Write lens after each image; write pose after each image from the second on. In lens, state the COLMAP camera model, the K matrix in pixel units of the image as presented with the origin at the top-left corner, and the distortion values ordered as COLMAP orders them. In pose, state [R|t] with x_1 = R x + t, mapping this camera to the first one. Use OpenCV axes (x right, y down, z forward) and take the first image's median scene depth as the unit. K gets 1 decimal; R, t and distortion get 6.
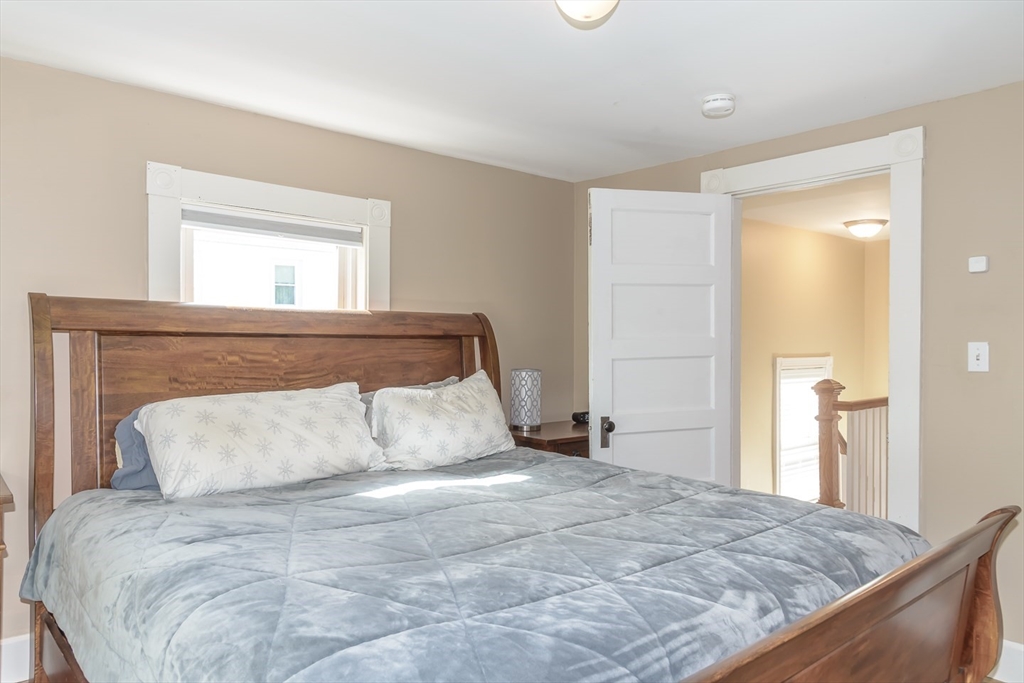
lens RADIAL K [[696.8, 0, 512.0], [0, 696.8, 341.5], [0, 0, 1]] dist [0.031107, -0.001902]
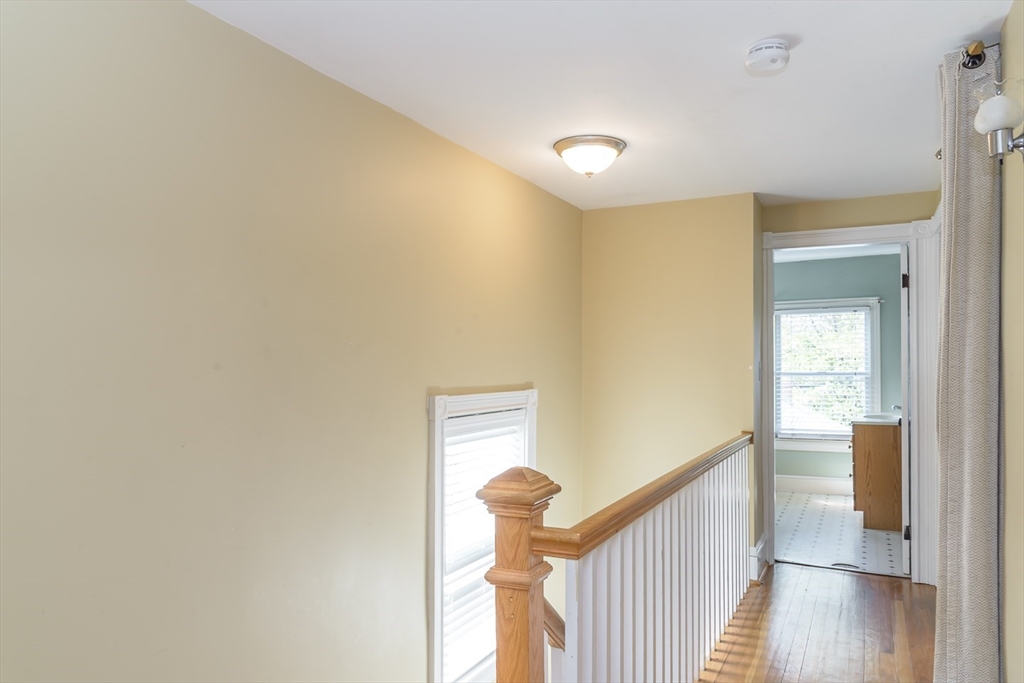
lens RADIAL K [[696.8, 0, 512.0], [0, 696.8, 341.5], [0, 0, 1]] dist [0.031107, -0.001902]
pose [[0.926301, 0.010792, 0.376630, 0.298852], [0.000677, 0.999540, -0.030307, -0.001008], [-0.376784, 0.028329, 0.925868, 0.639584]]
